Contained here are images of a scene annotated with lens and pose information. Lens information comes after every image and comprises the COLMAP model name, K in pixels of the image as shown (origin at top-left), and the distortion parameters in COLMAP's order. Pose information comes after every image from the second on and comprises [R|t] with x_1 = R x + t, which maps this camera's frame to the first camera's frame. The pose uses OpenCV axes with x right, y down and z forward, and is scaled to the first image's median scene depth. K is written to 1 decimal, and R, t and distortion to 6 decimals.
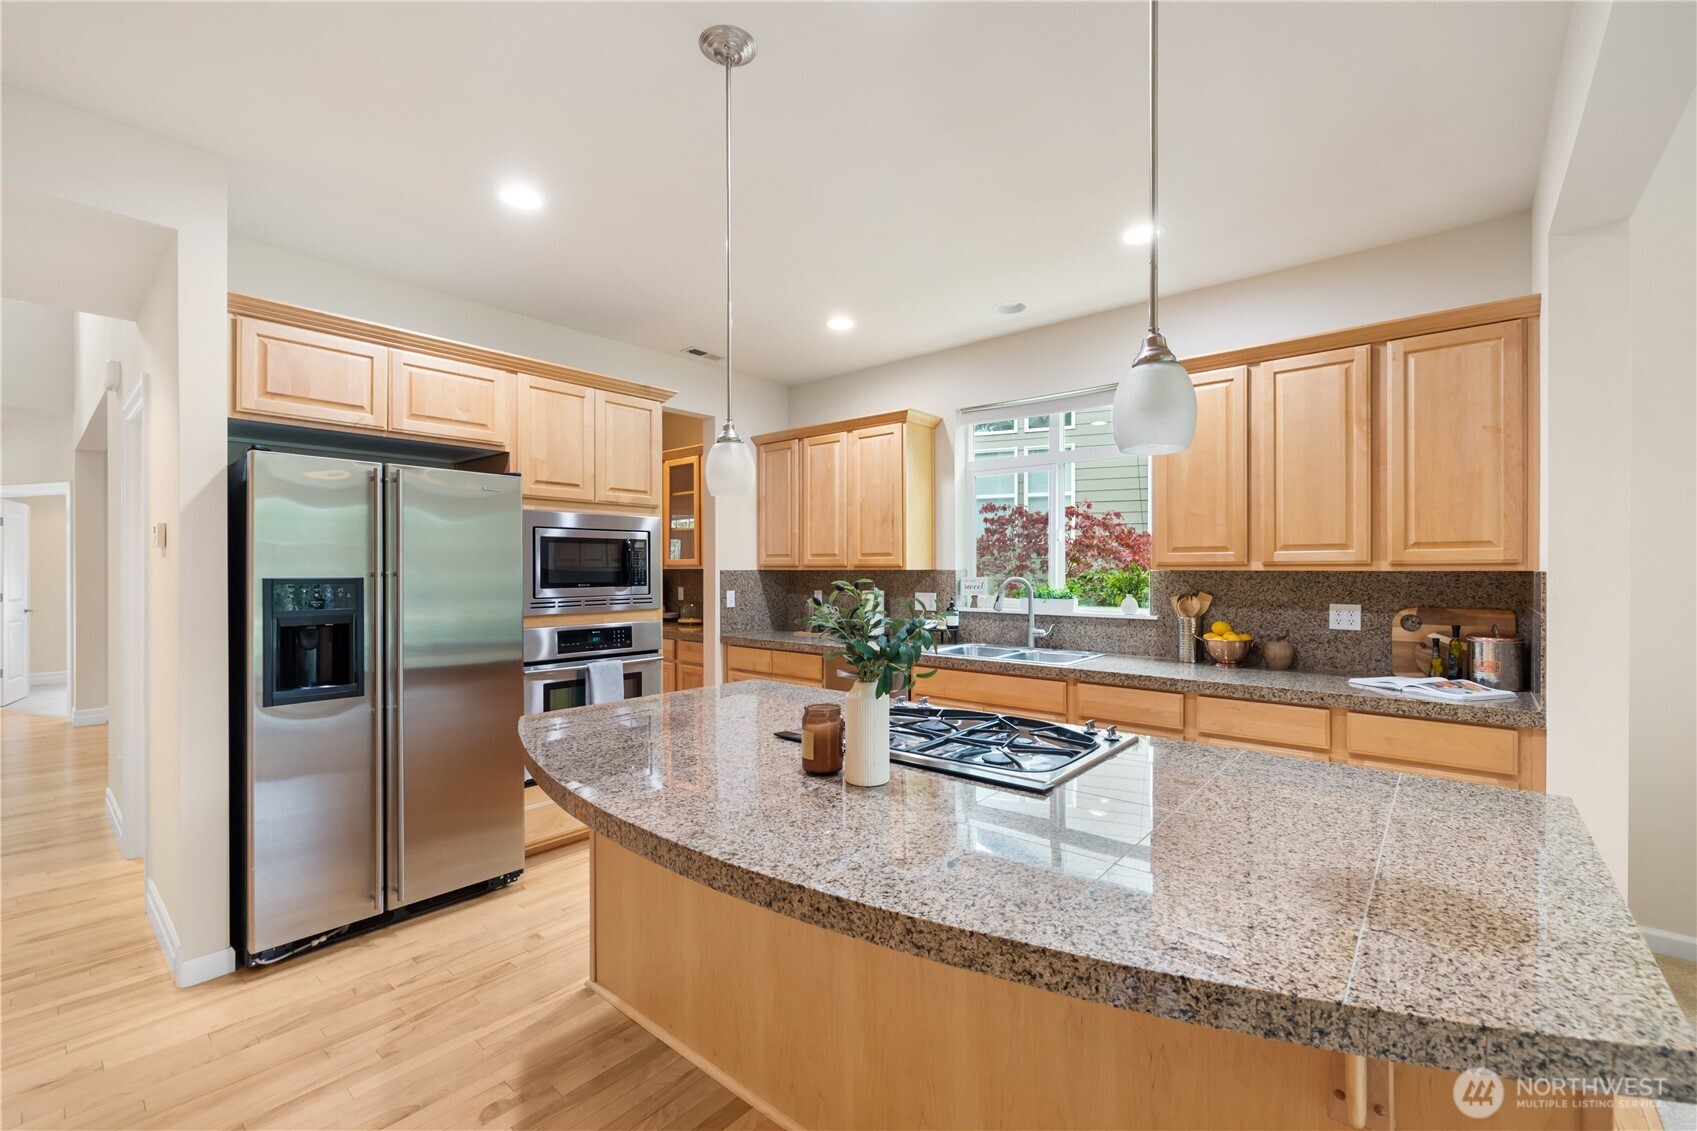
lens RADIAL K [[706.0, 0, 848.5], [0, 706.0, 565.5], [0, 0, 1]] dist [-0.001217, -0.000313]
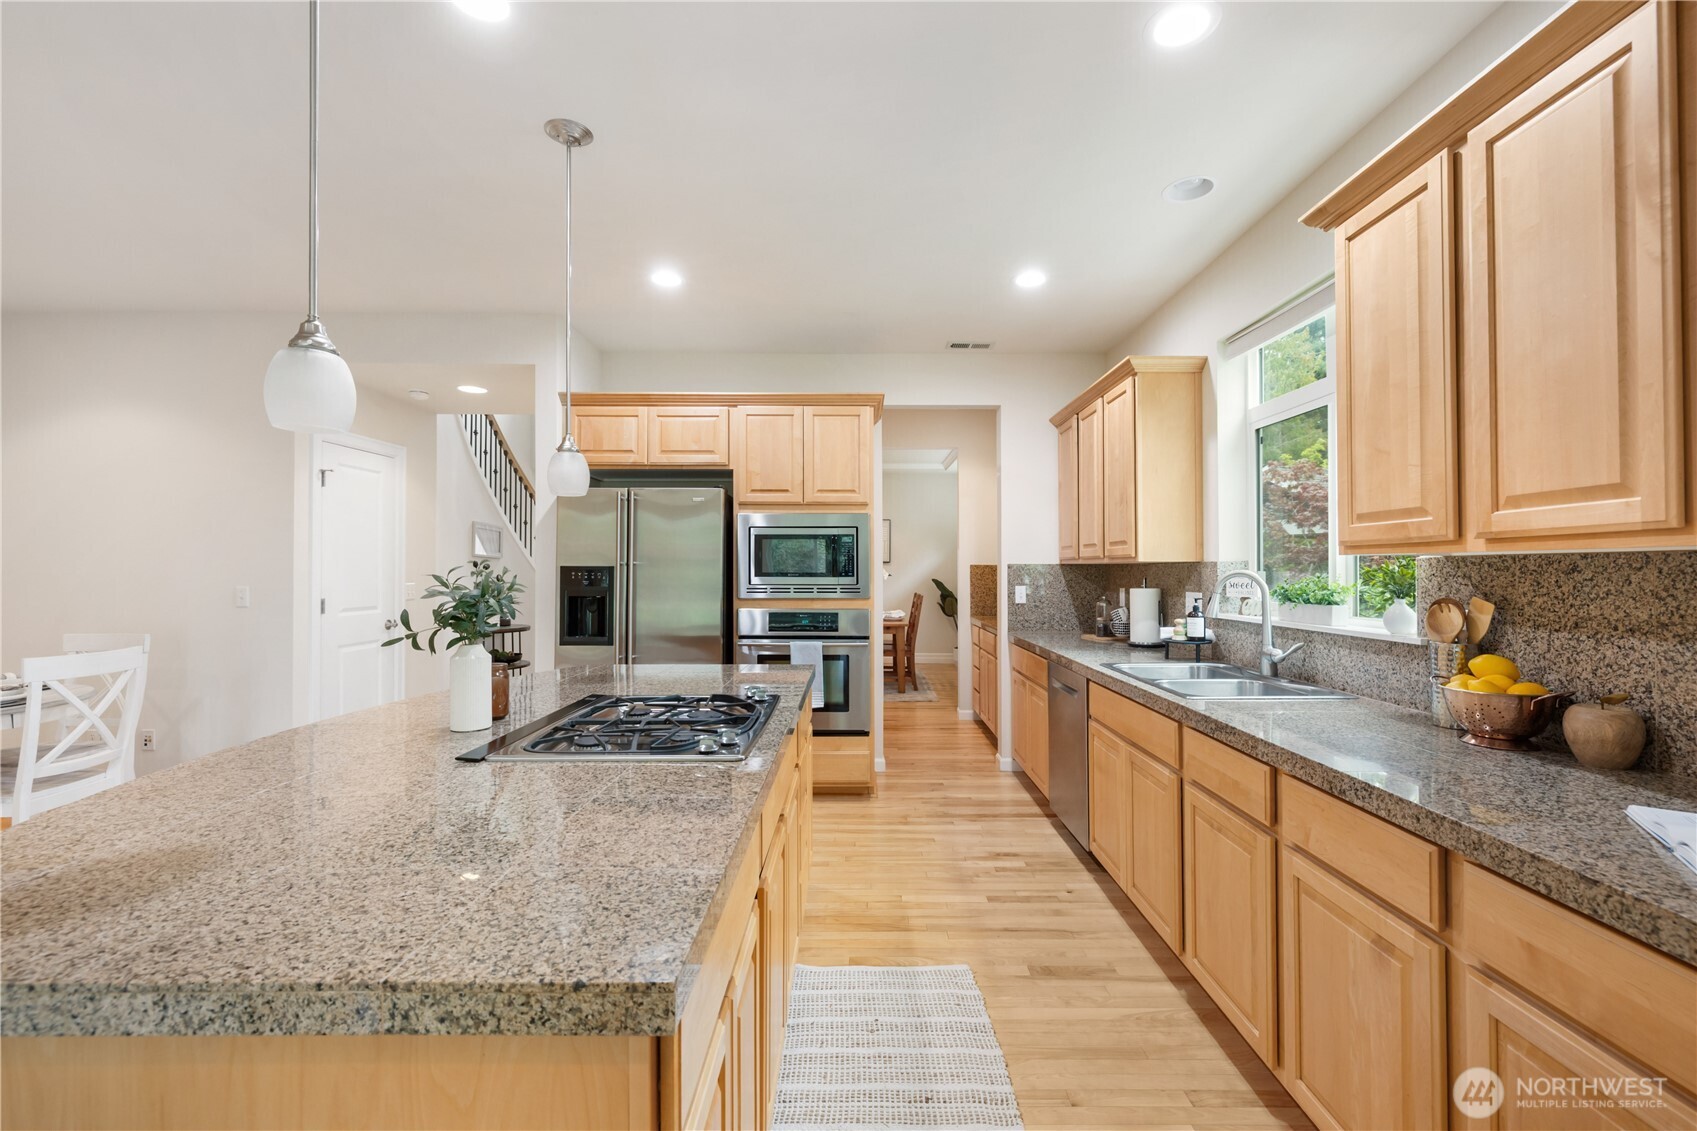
lens RADIAL K [[715.5, 0, 867.6], [0, 715.5, 559.6], [0, 0, 1]] dist [-0.001500, -0.000330]
pose [[0.659430, -0.009071, -0.751712, 0.609416], [0.000854, 0.999936, -0.011317, 0.016201], [0.751766, 0.006821, 0.659395, 0.314406]]
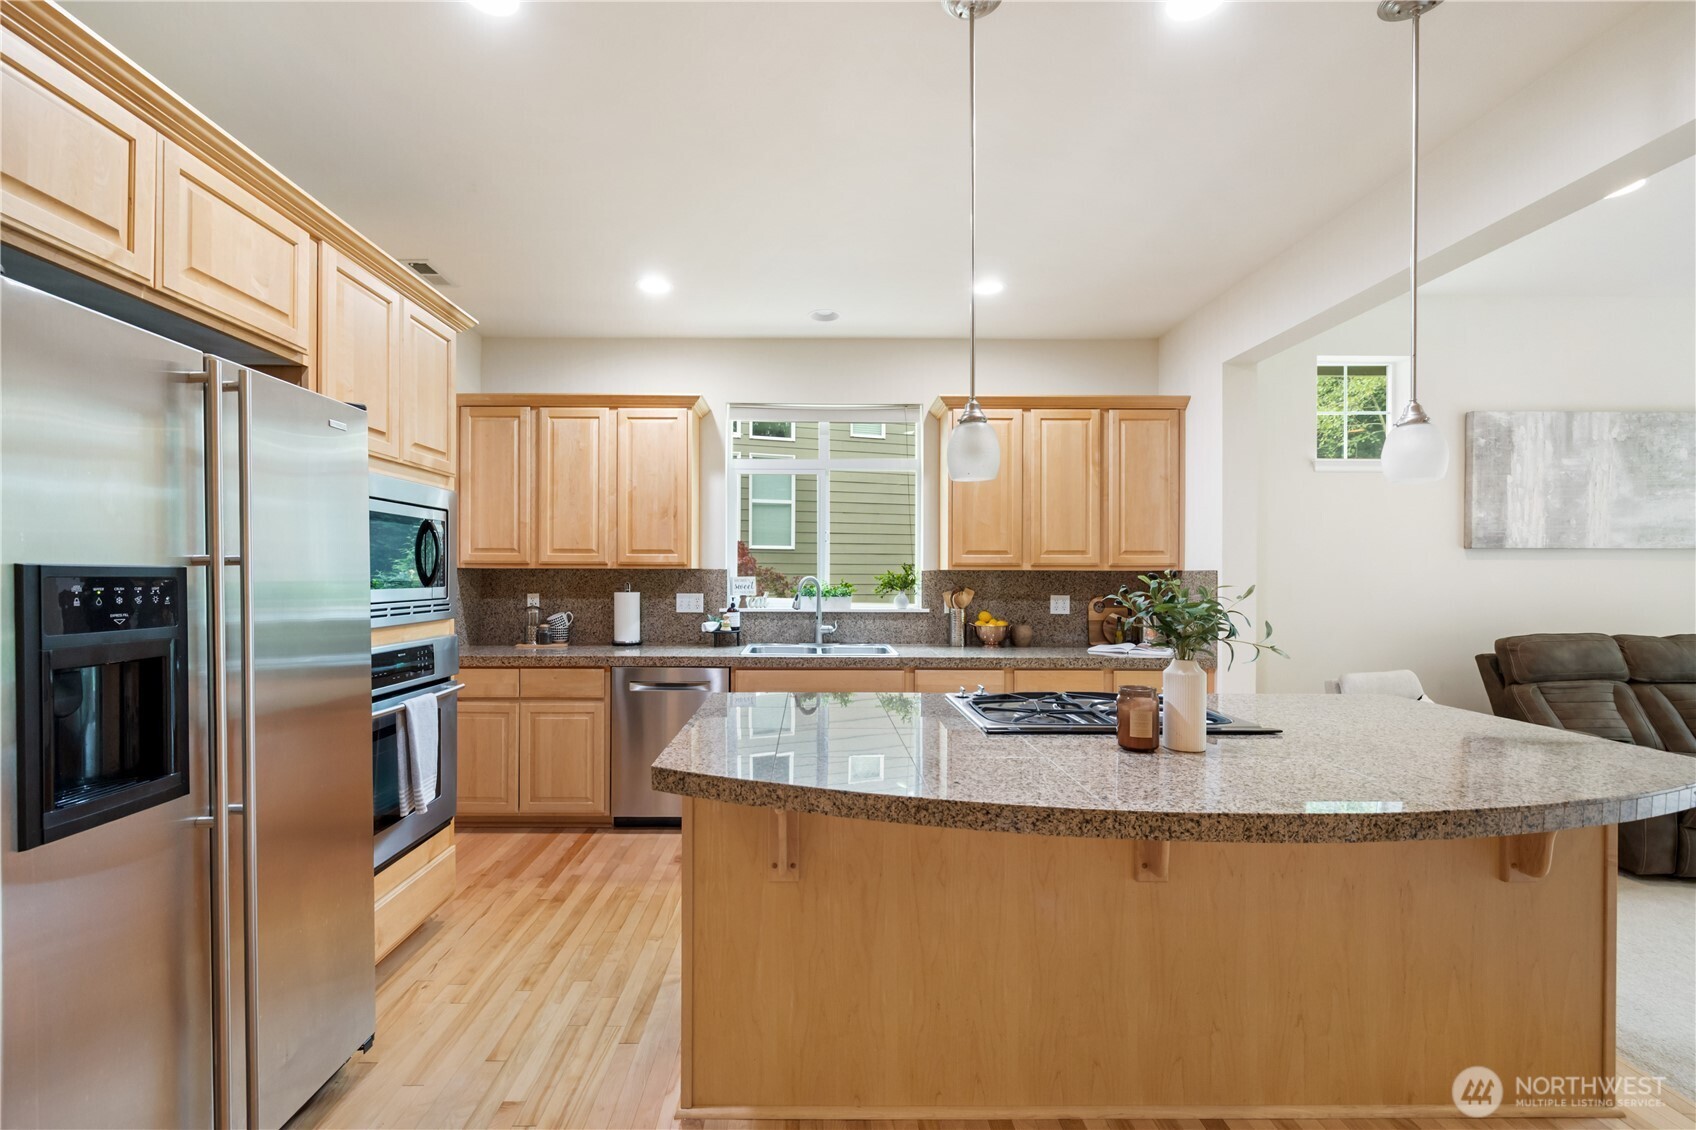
lens RADIAL K [[724.5, 0, 809.2], [0, 724.5, 570.1], [0, 0, 1]] dist [0.001513, 0.000030]
pose [[0.762070, 0.007007, 0.647456, -0.523903], [-0.006732, 0.999973, -0.002898, 0.012383], [-0.647459, -0.002150, 0.762097, 0.225325]]
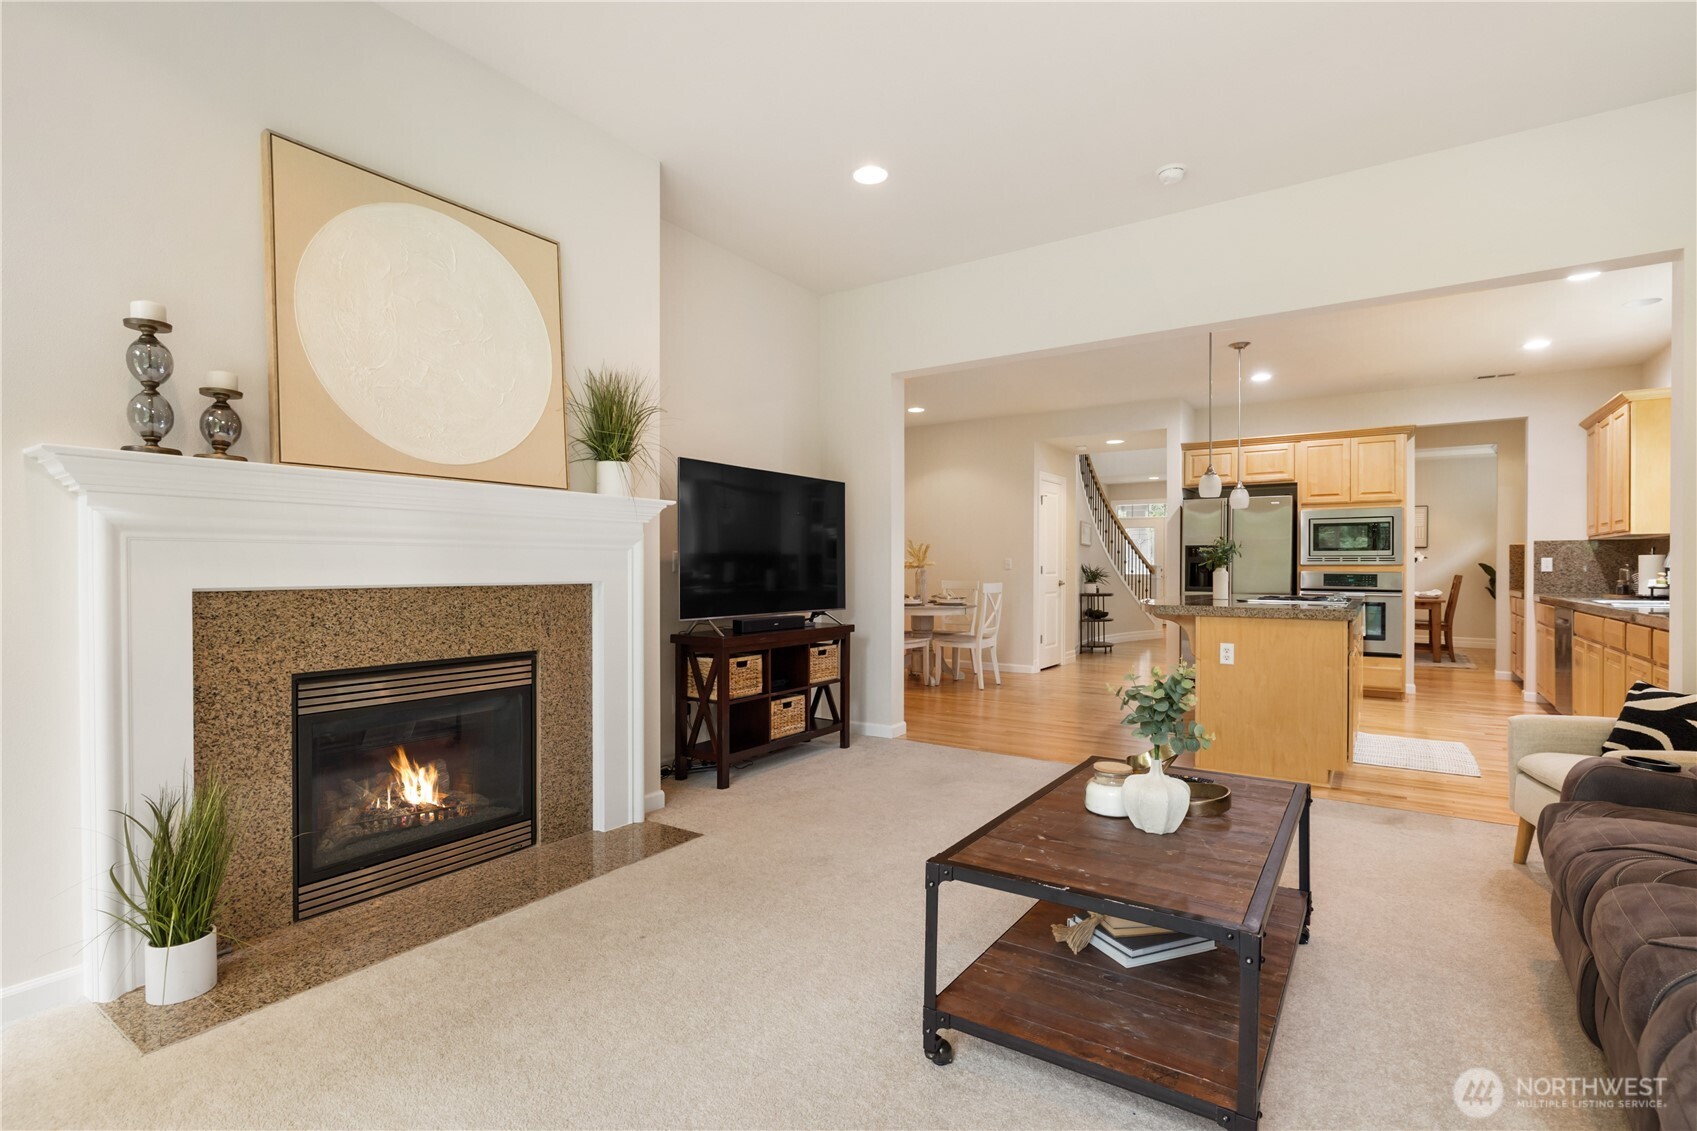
lens RADIAL K [[798.3, 0, 854.3], [0, 798.3, 576.7], [0, 0, 1]] dist [-0.001083, 0.000137]
pose [[0.120809, 0.012899, -0.992592, 1.511250], [0.003688, 0.999903, 0.013443, 0.066117], [0.992669, -0.005285, 0.120750, -0.482481]]
